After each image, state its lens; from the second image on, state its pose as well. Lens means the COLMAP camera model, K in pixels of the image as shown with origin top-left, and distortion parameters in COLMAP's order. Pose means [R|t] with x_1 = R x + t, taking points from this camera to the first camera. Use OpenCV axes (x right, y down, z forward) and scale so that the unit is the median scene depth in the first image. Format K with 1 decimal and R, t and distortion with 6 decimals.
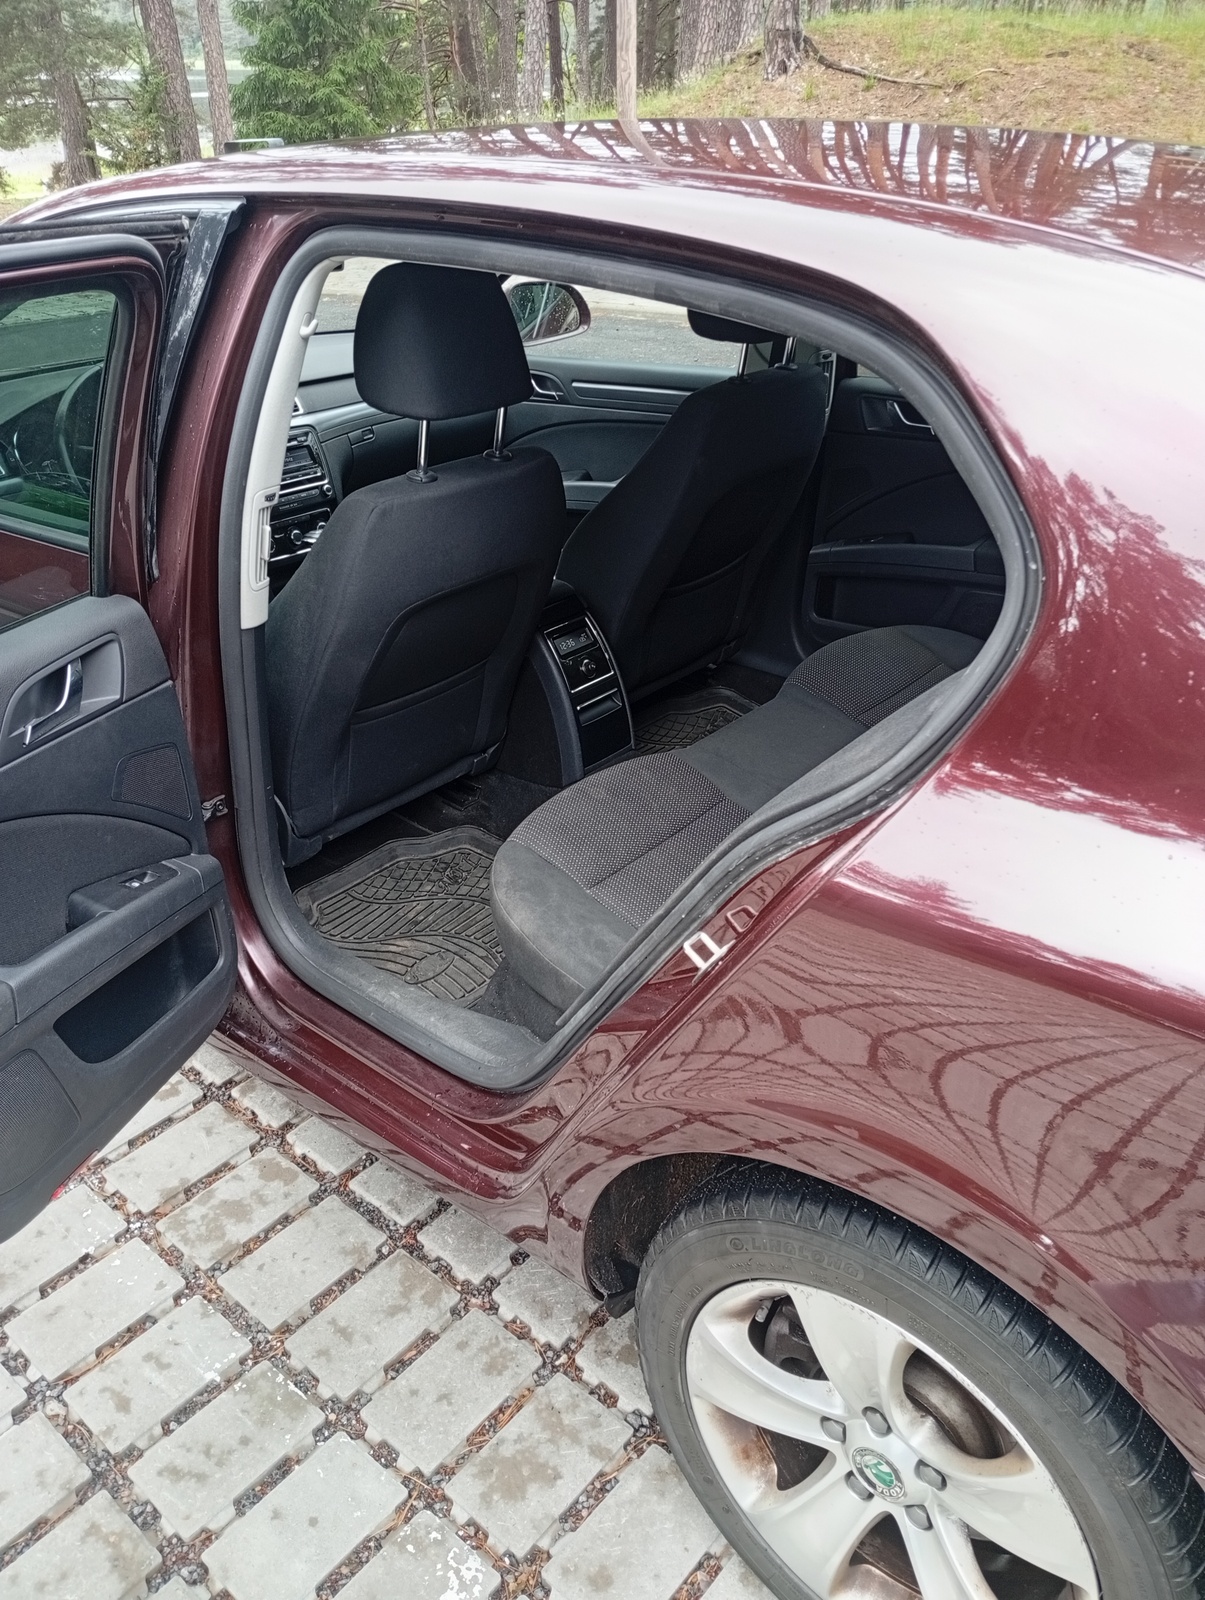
lens RADIAL K [[1262.2, 0, 605.4], [0, 1262.2, 810.0], [0, 0, 1]] dist [-0.016039, -0.004219]
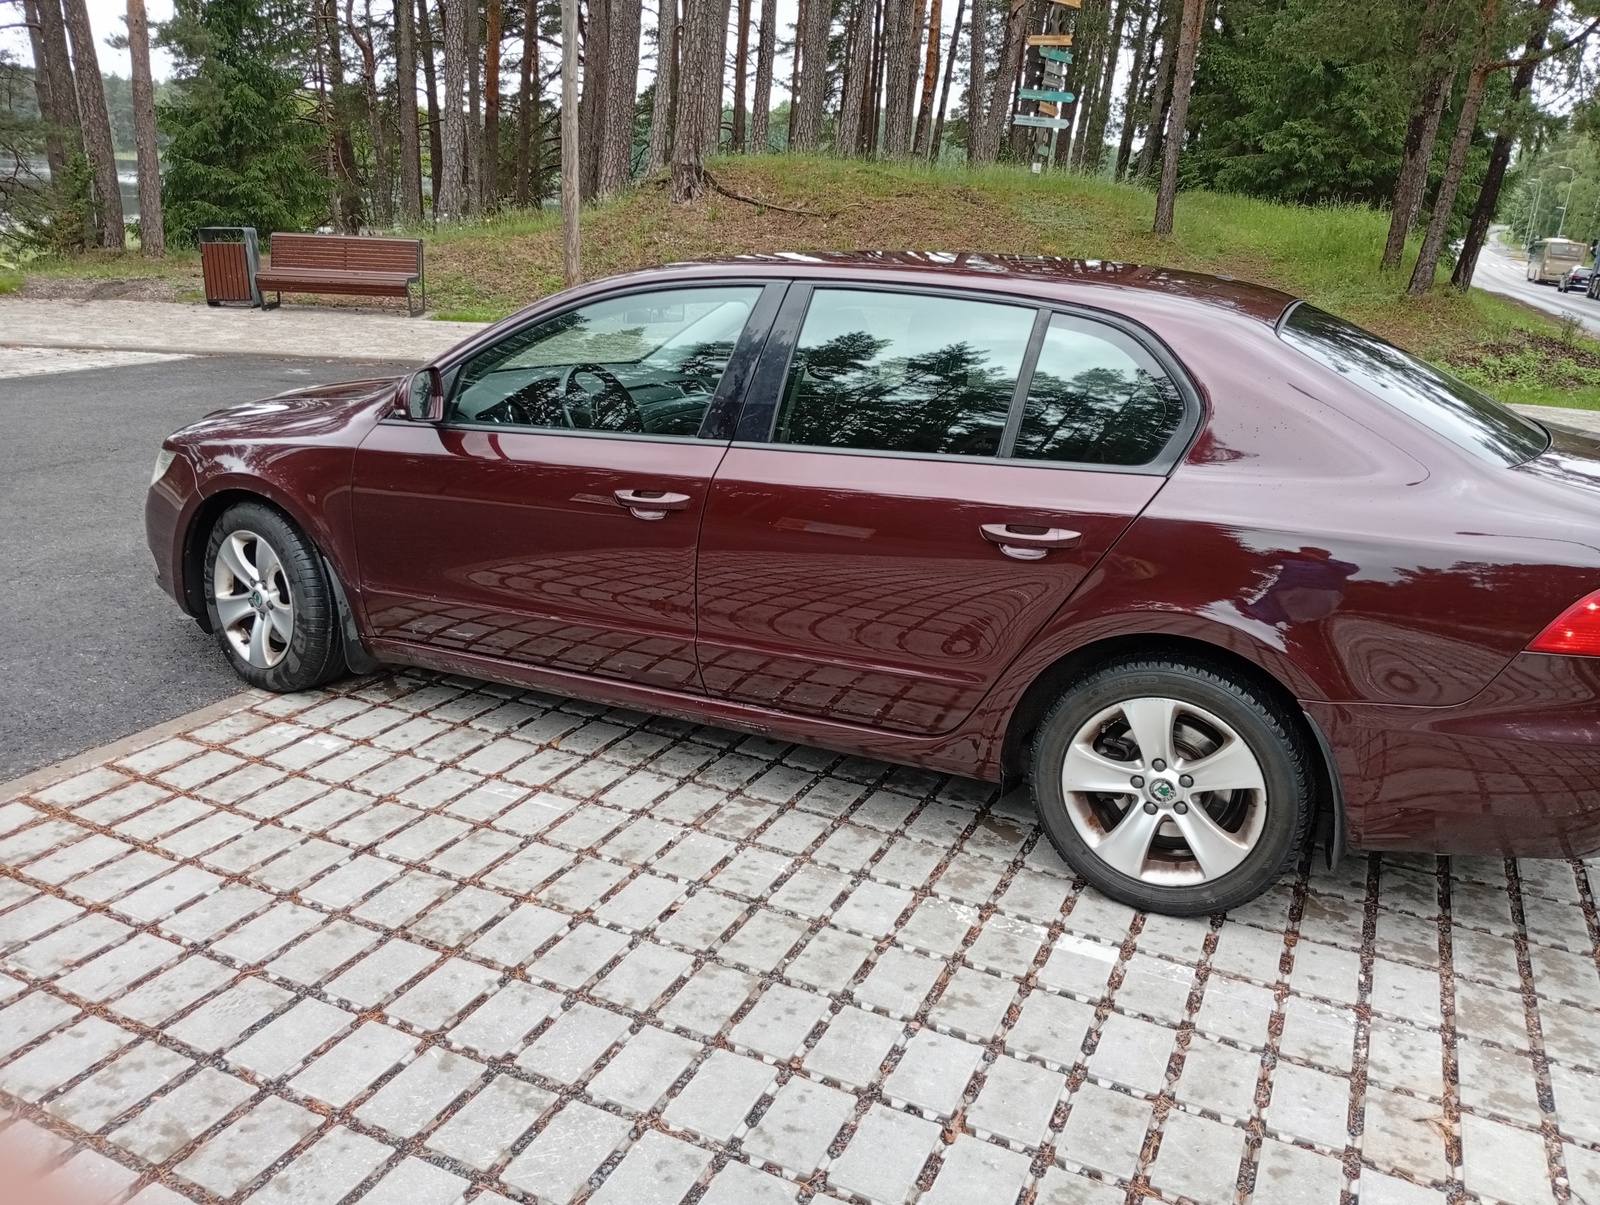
lens RADIAL K [[1249.1, 0, 800.0], [0, 1249.1, 602.5], [0, 0, 1]] dist [0.109580, -0.231154]
pose [[0.965046, -0.029305, 0.260435, -0.084554], [0.084267, 0.975657, -0.202467, 0.049573], [-0.248162, 0.217336, 0.944024, -0.091809]]
